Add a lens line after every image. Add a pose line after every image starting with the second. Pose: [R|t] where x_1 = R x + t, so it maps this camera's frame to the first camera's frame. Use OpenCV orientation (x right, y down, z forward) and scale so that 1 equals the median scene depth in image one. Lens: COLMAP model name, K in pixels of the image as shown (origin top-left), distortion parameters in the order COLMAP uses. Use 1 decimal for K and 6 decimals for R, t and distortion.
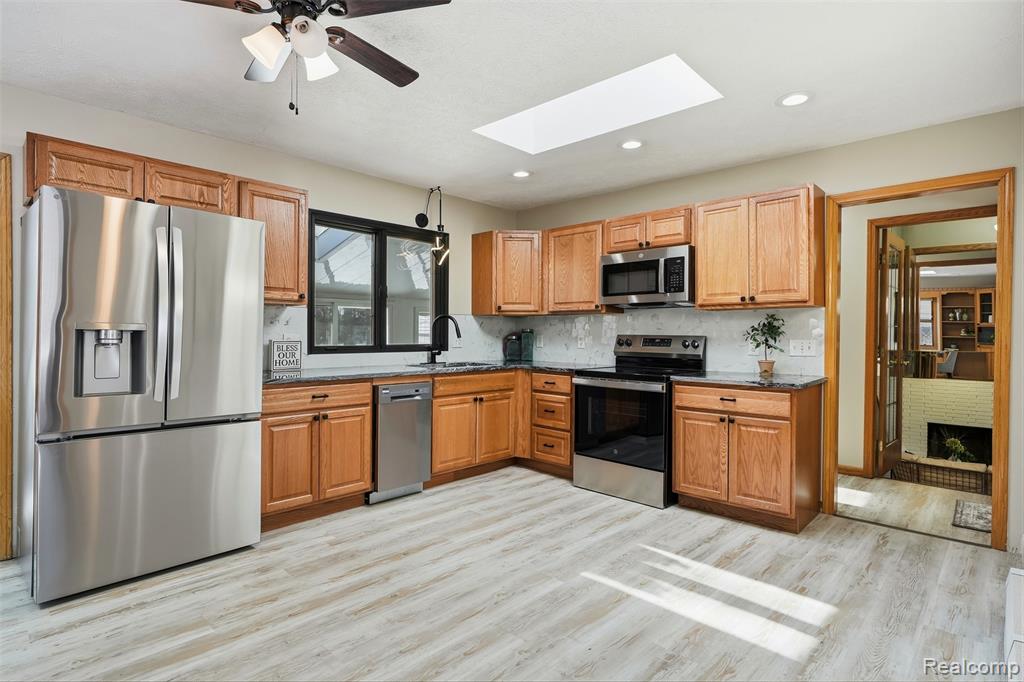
lens RADIAL K [[525.5, 0, 517.7], [0, 525.5, 338.8], [0, 0, 1]] dist [-0.003158, 0.002984]
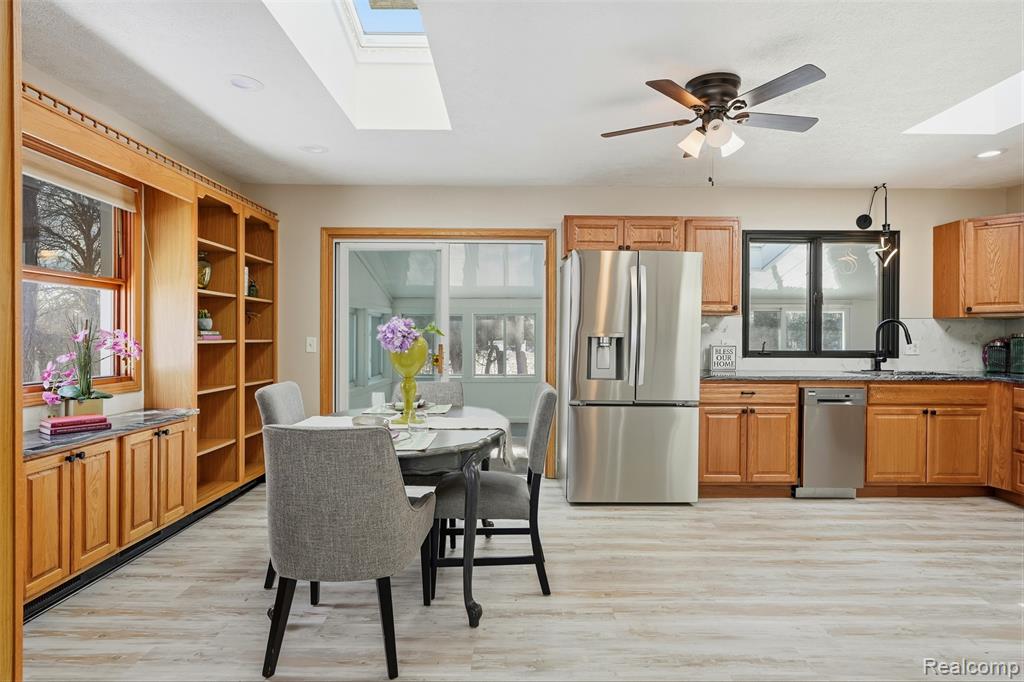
lens RADIAL K [[575.4, 0, 512.6], [0, 575.4, 336.0], [0, 0, 1]] dist [-0.004697, 0.003319]
pose [[0.688944, -0.002698, -0.724809, 0.184517], [-0.007588, 0.999911, -0.010935, 0.000354], [0.724775, 0.013033, 0.688863, -0.254544]]
